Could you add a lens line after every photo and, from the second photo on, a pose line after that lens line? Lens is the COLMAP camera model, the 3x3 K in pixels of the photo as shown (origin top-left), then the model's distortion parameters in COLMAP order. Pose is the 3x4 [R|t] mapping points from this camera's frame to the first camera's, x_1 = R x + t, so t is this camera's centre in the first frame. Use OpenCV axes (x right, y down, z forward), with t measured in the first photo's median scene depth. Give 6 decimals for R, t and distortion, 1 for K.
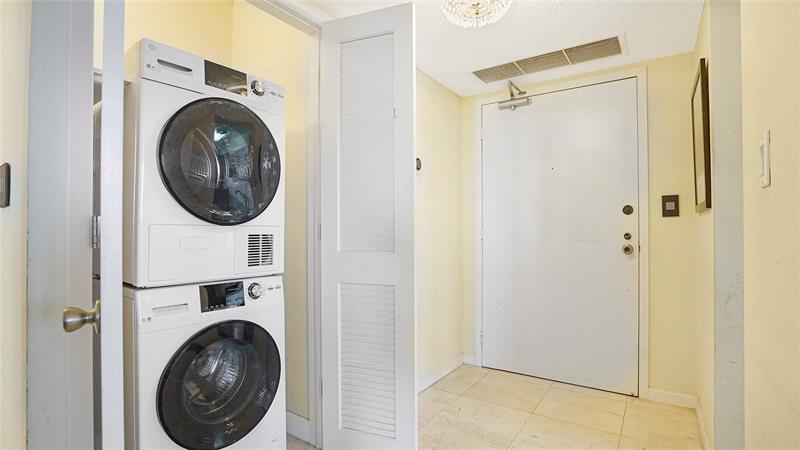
lens RADIAL K [[391.7, 0, 403.7], [0, 391.7, 230.3], [0, 0, 1]] dist [-0.053208, 0.023615]
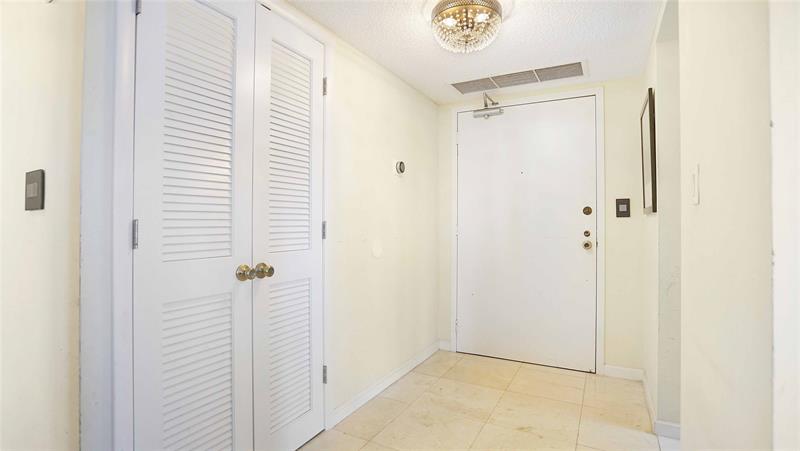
lens RADIAL K [[398.3, 0, 389.6], [0, 398.3, 223.7], [0, 0, 1]] dist [-0.052849, 0.021826]
pose [[0.996444, 0.000749, 0.084249, -0.104413], [-0.001228, 0.999983, 0.005633, -0.020348], [-0.084244, -0.005716, 0.996429, -0.118224]]
